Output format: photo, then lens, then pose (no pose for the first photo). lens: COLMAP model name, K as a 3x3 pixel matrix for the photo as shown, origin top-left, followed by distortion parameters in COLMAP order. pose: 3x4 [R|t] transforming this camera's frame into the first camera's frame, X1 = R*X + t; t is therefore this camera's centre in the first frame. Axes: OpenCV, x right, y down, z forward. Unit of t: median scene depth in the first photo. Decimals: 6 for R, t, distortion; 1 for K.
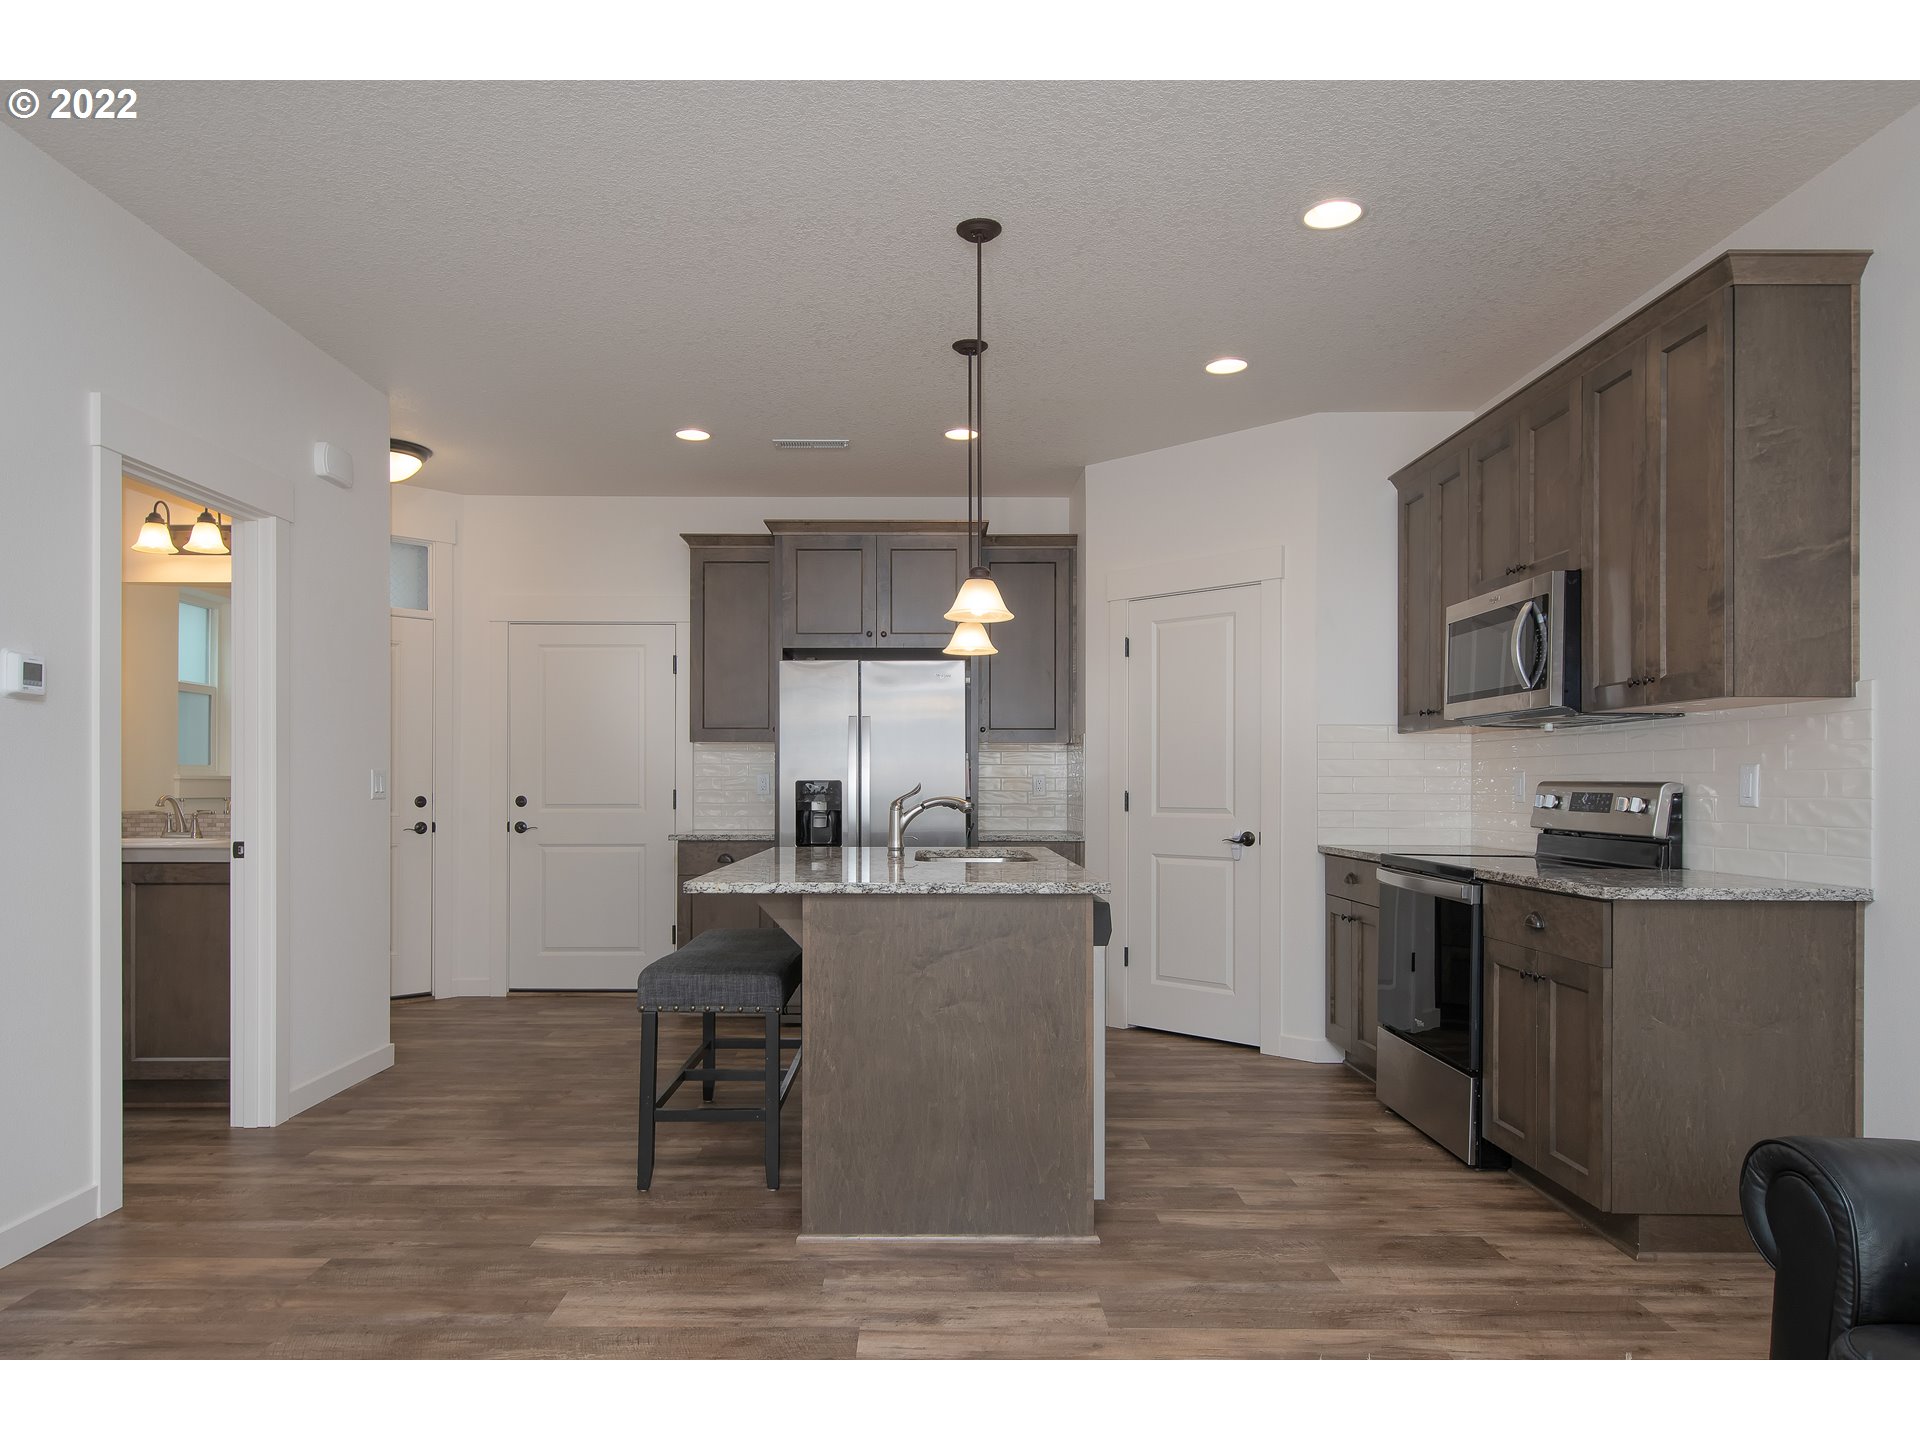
lens RADIAL K [[1205.6, 0, 907.9], [0, 1205.6, 775.3], [0, 0, 1]] dist [0.002238, 0.007121]
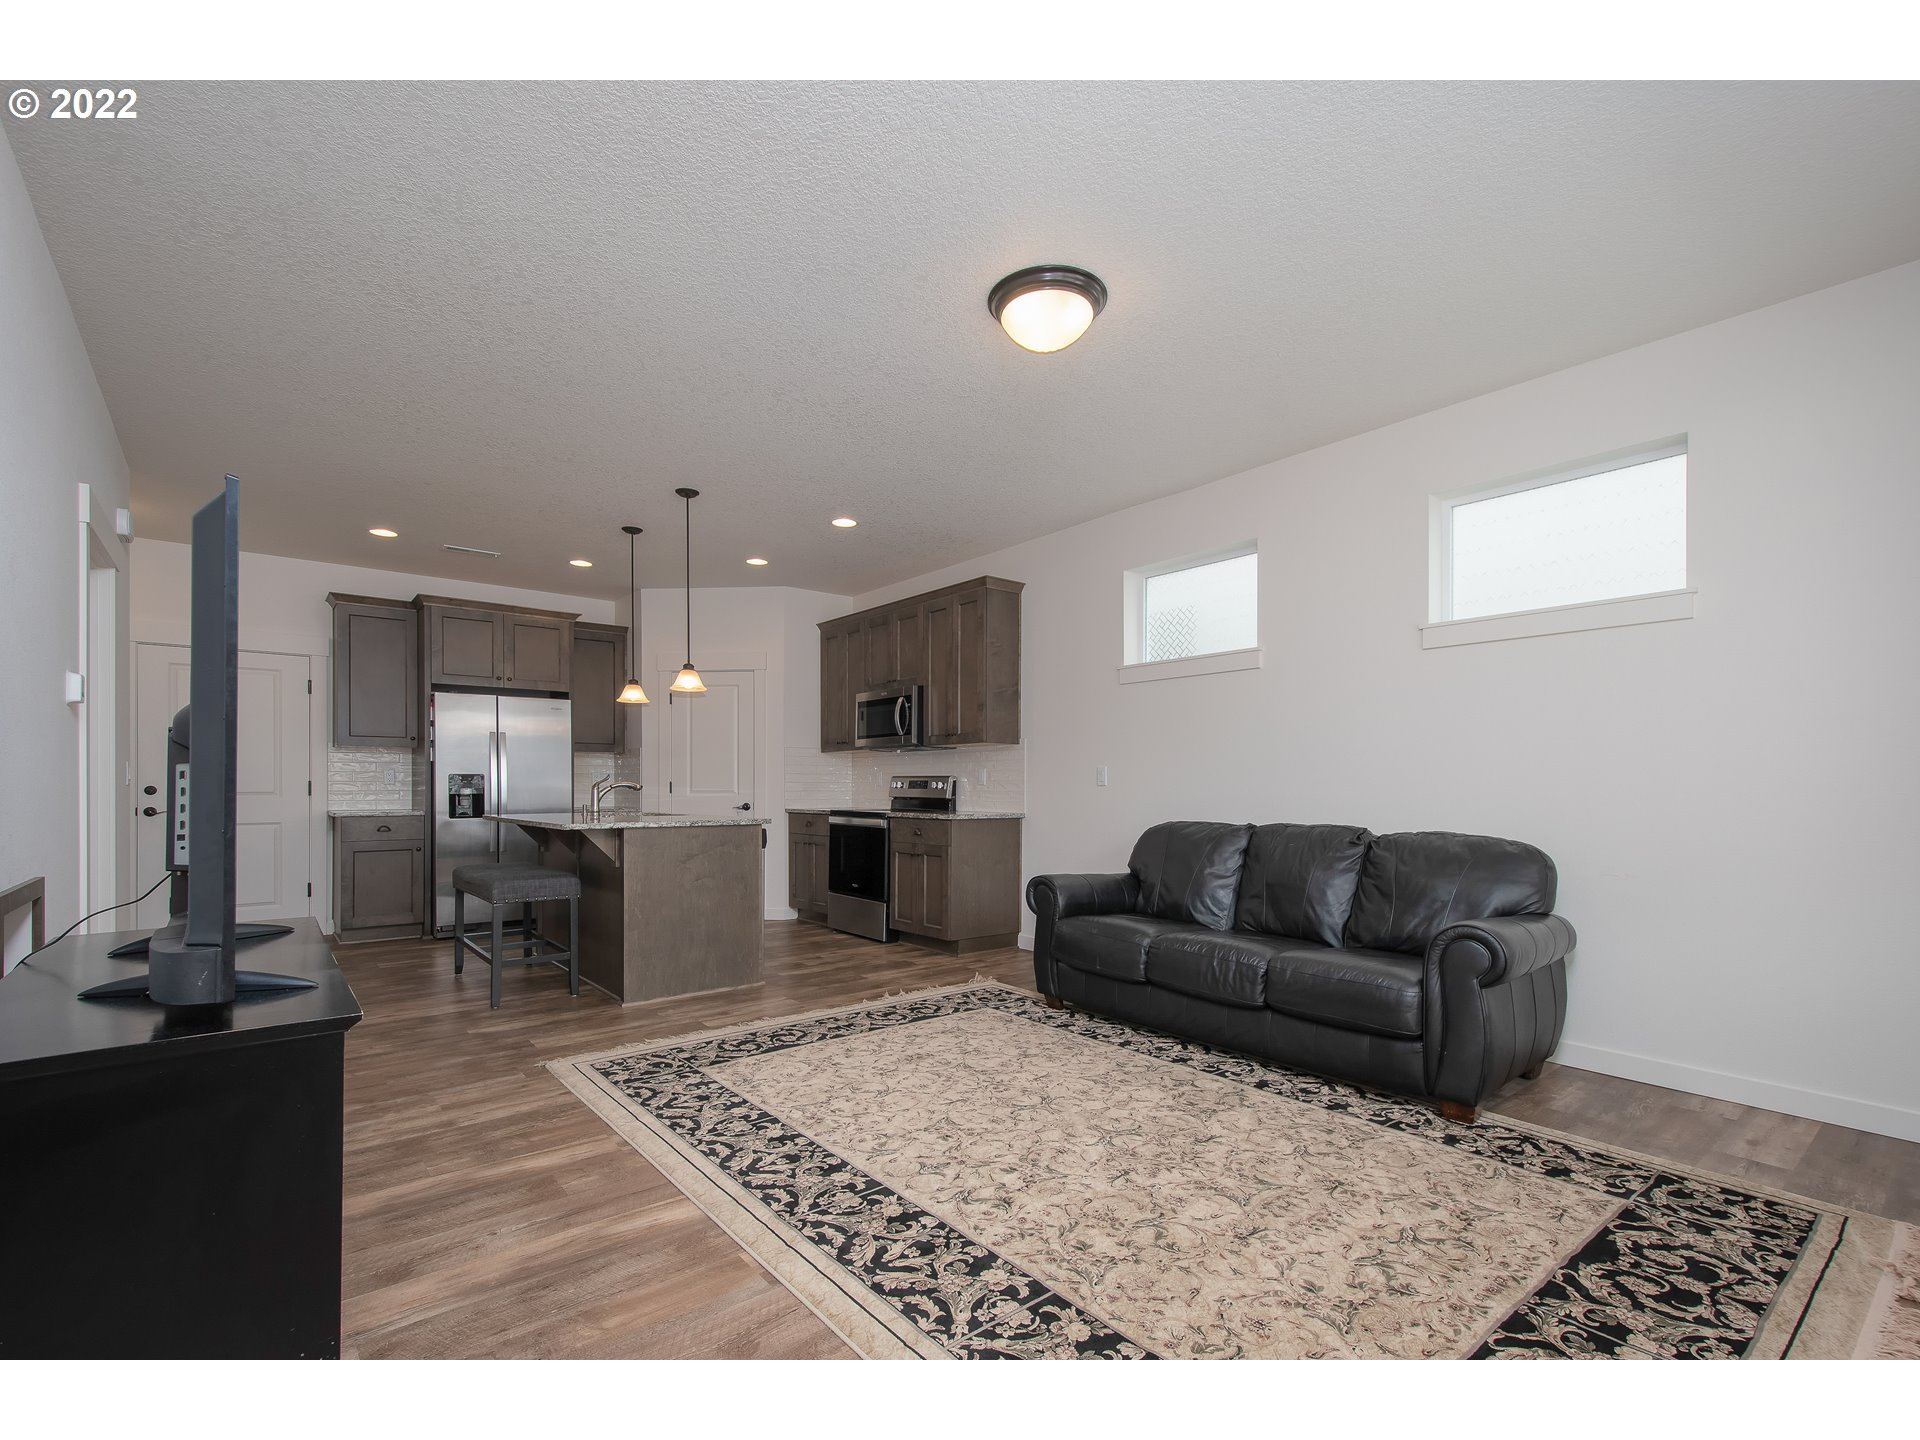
lens RADIAL K [[881.7, 0, 945.3], [0, 881.7, 775.6], [0, 0, 1]] dist [0.010076, 0.001291]
pose [[0.772691, 0.007936, 0.634733, -0.497985], [-0.004303, 0.999964, -0.007264, 0.018440], [-0.634768, 0.002882, 0.772697, -0.358044]]
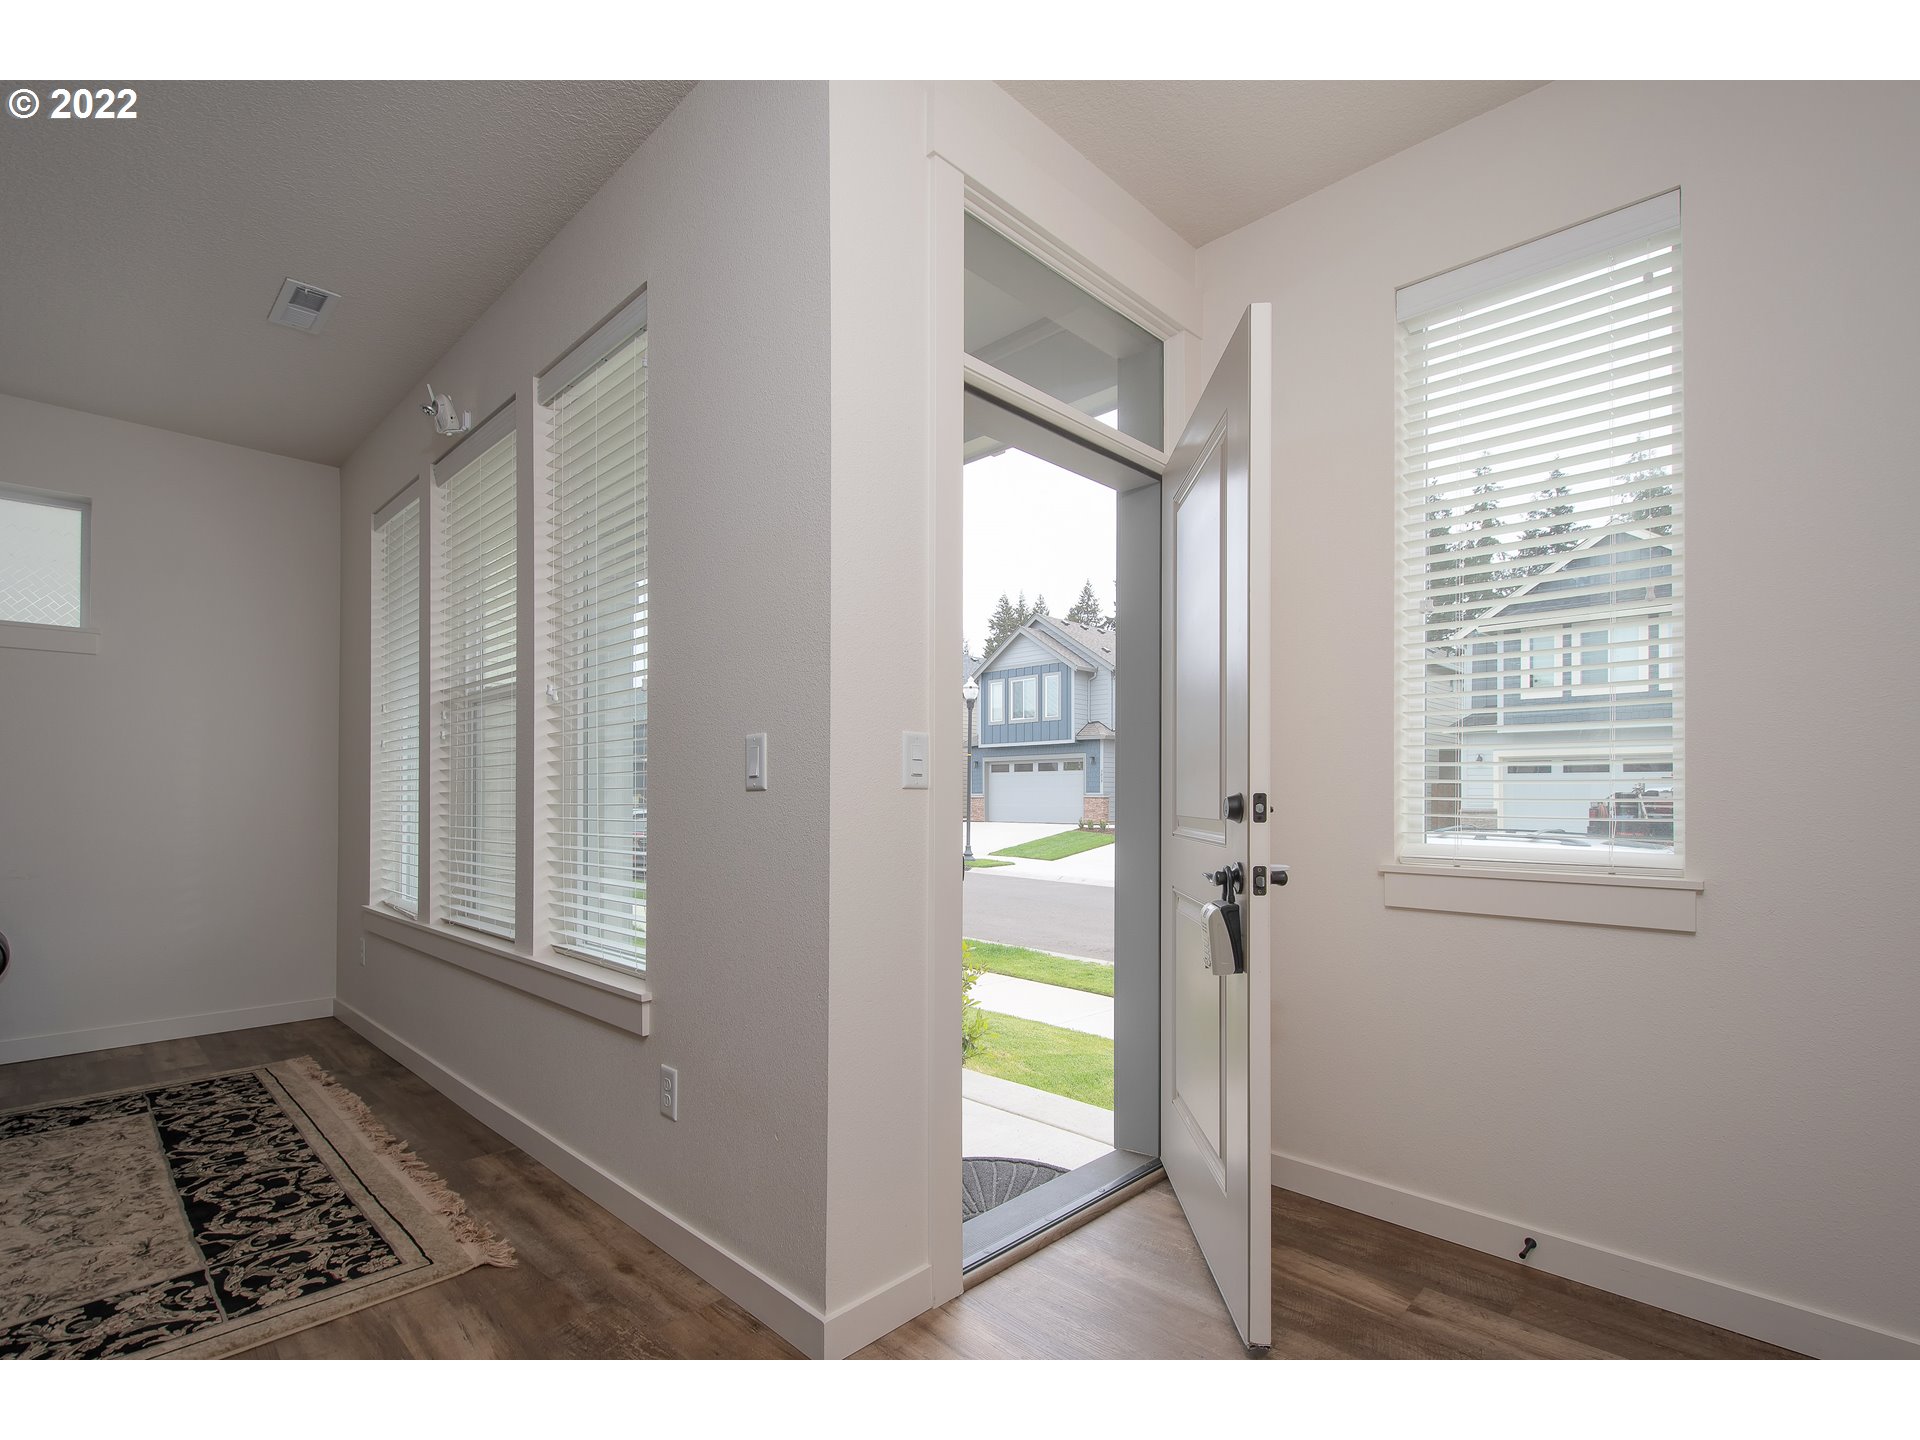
lens RADIAL K [[920.9, 0, 954.2], [0, 920.9, 724.0], [0, 0, 1]] dist [-0.000946, 0.004811]
pose [[-0.713350, 0.052181, 0.698863, -0.881685], [-0.010915, 0.996276, -0.085529, 0.017413], [-0.700723, -0.068640, -0.710124, -0.065537]]
